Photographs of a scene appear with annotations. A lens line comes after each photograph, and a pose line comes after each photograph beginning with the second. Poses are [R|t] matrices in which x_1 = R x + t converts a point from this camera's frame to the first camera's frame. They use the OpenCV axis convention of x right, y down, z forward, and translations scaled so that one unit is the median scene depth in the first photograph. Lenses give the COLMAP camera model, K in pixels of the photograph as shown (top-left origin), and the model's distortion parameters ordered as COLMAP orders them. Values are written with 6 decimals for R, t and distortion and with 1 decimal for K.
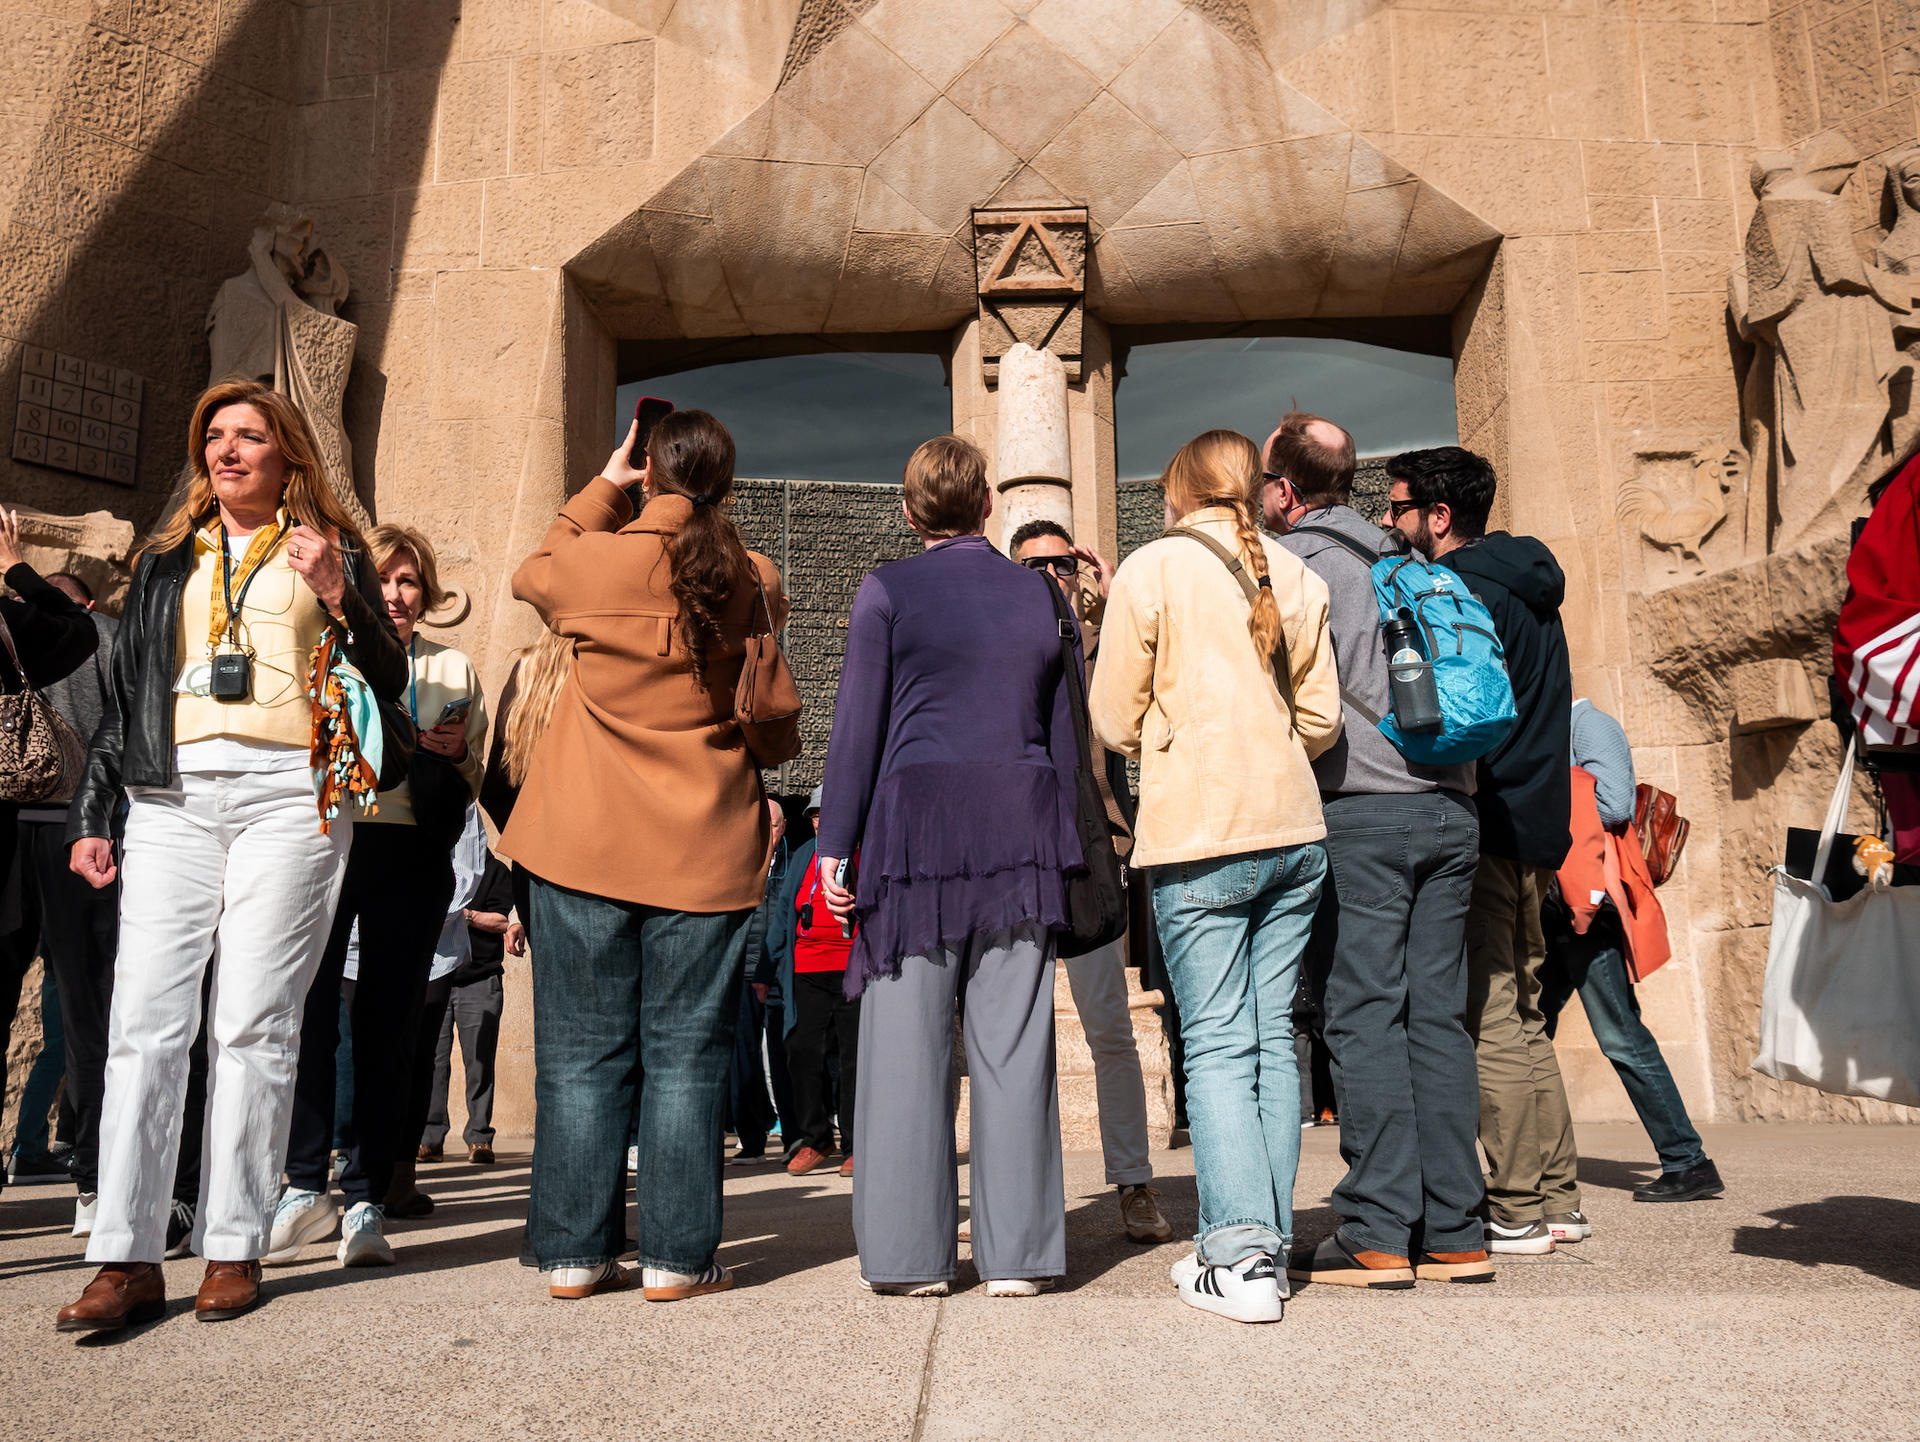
lens RADIAL K [[1950.8, 0, 944.1], [0, 1950.8, 693.7], [0, 0, 1]] dist [-0.016744, 0.017189]
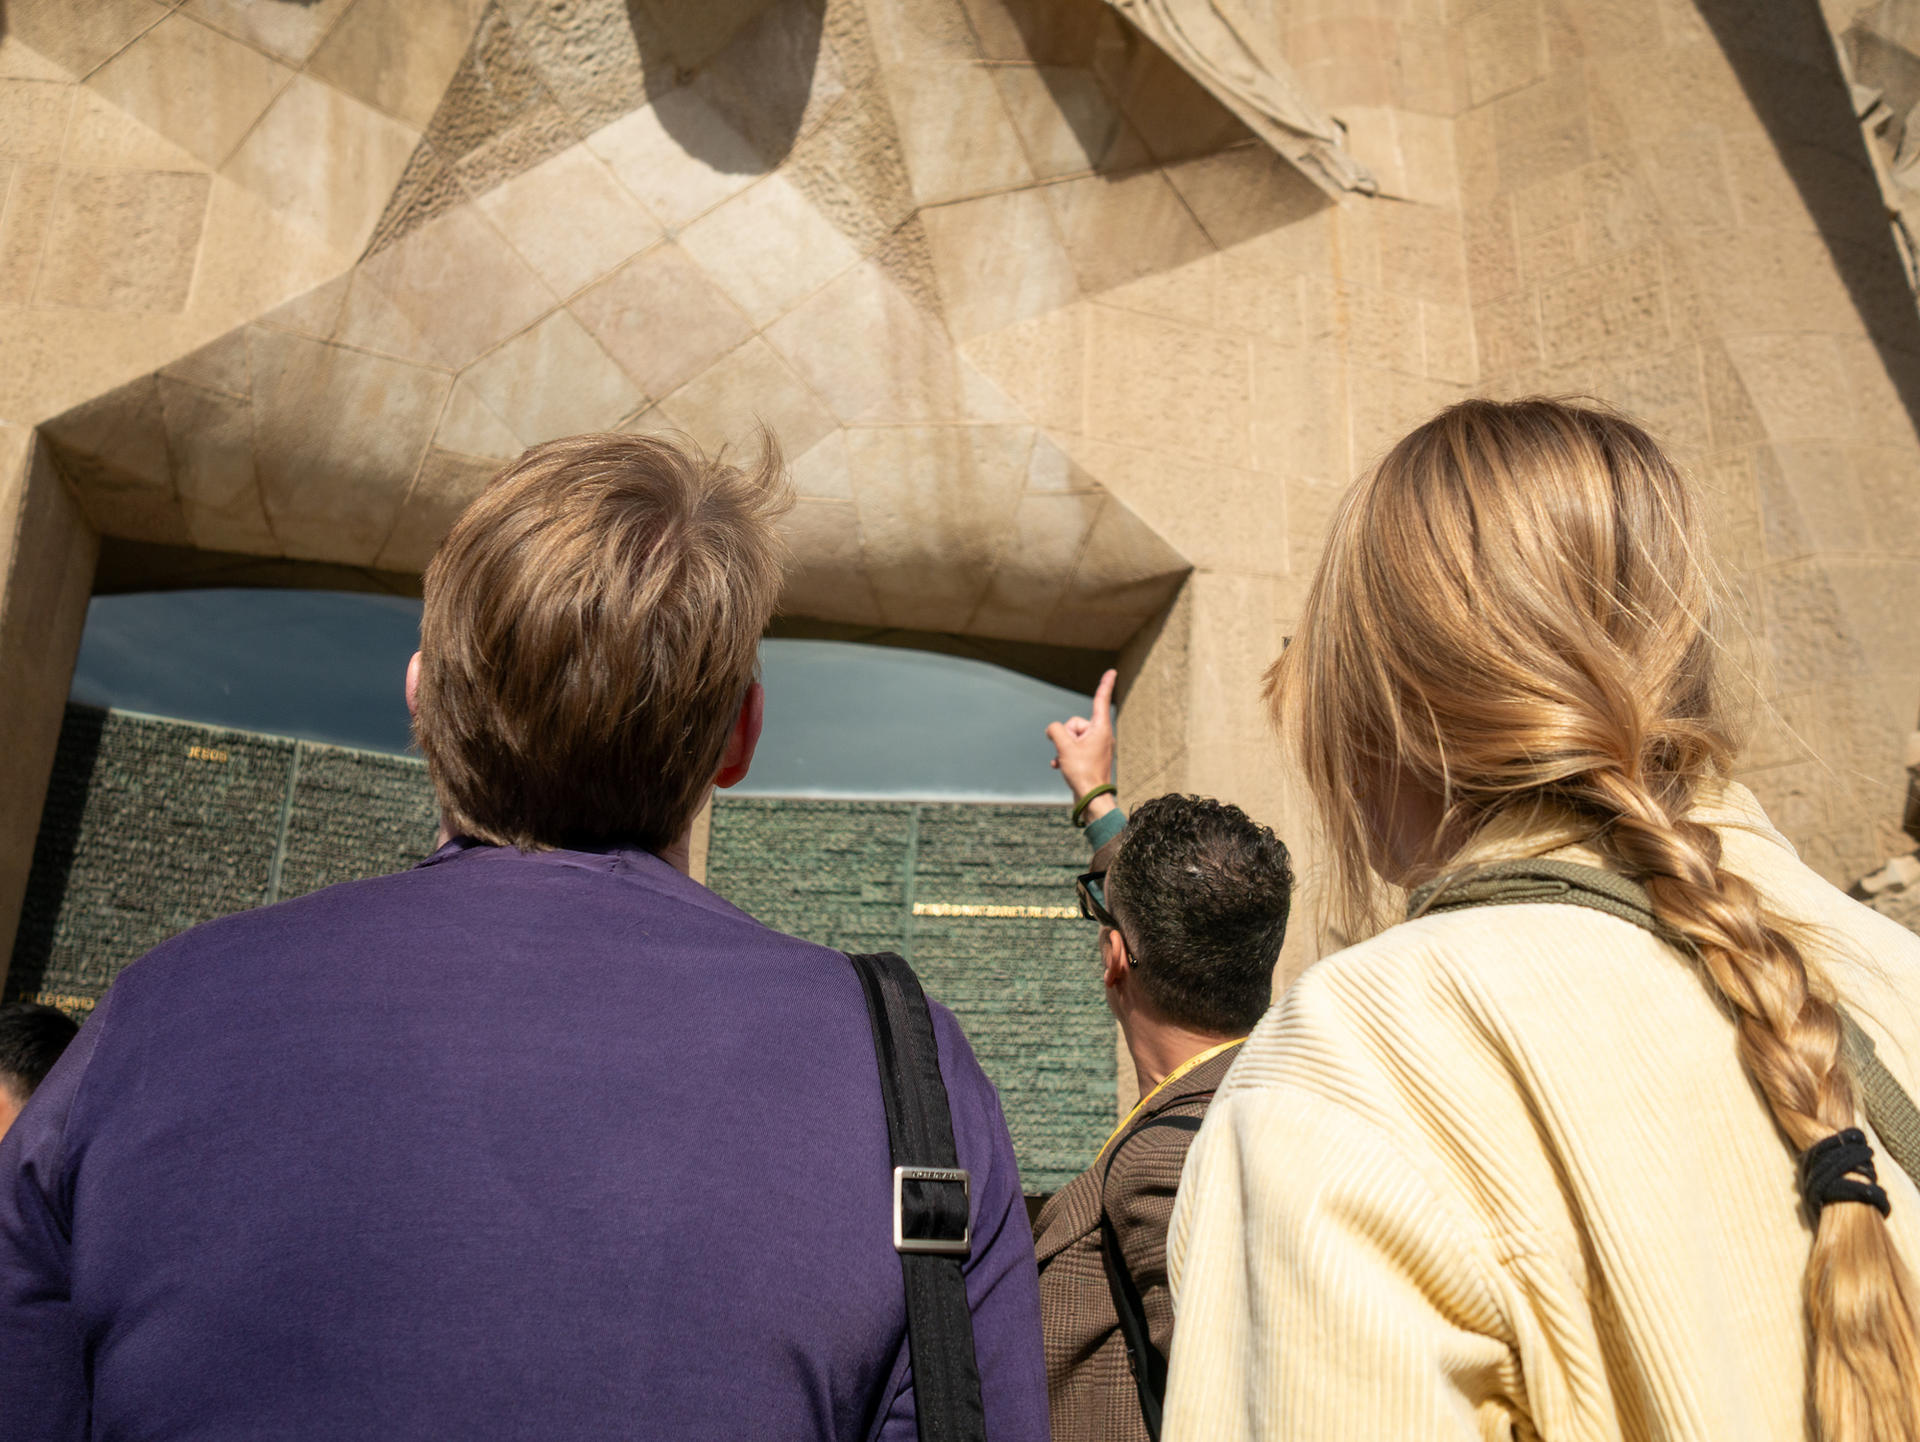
lens RADIAL K [[1950.8, 0, 944.1], [0, 1950.8, 693.7], [0, 0, 1]] dist [-0.016744, 0.017189]
pose [[0.966312, 0.134437, 0.219471, -0.004444], [-0.095384, 0.979075, -0.179762, -0.012037], [-0.239045, 0.152772, 0.958915, 0.192030]]
